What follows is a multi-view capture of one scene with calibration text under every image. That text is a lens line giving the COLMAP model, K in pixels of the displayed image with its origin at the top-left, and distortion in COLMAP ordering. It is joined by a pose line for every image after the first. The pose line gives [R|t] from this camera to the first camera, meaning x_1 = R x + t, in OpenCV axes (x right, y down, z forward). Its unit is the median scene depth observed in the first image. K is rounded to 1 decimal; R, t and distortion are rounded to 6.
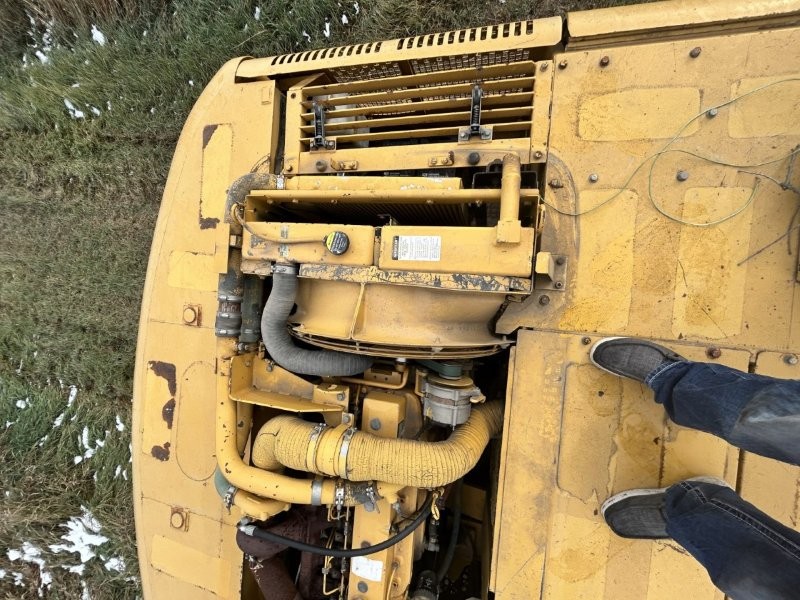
lens RADIAL K [[319.9, 0, 397.3], [0, 319.9, 300.2], [0, 0, 1]] dist [-0.001451, 0.000358]
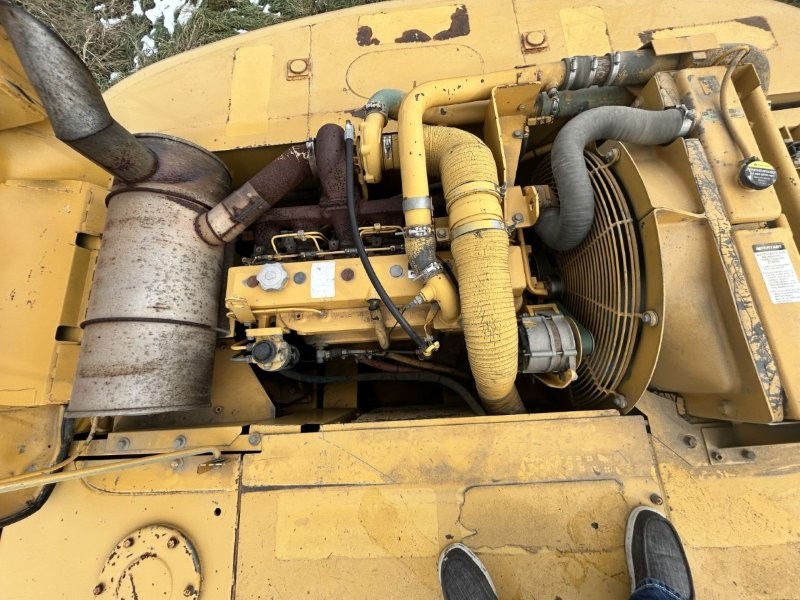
lens RADIAL K [[319.9, 0, 397.3], [0, 319.9, 300.2], [0, 0, 1]] dist [-0.001451, 0.000358]
pose [[0.149834, 0.988699, 0.004962, -0.015559], [-0.988241, 0.149606, 0.031590, 0.633146], [0.030491, -0.009637, 0.999489, 0.154058]]
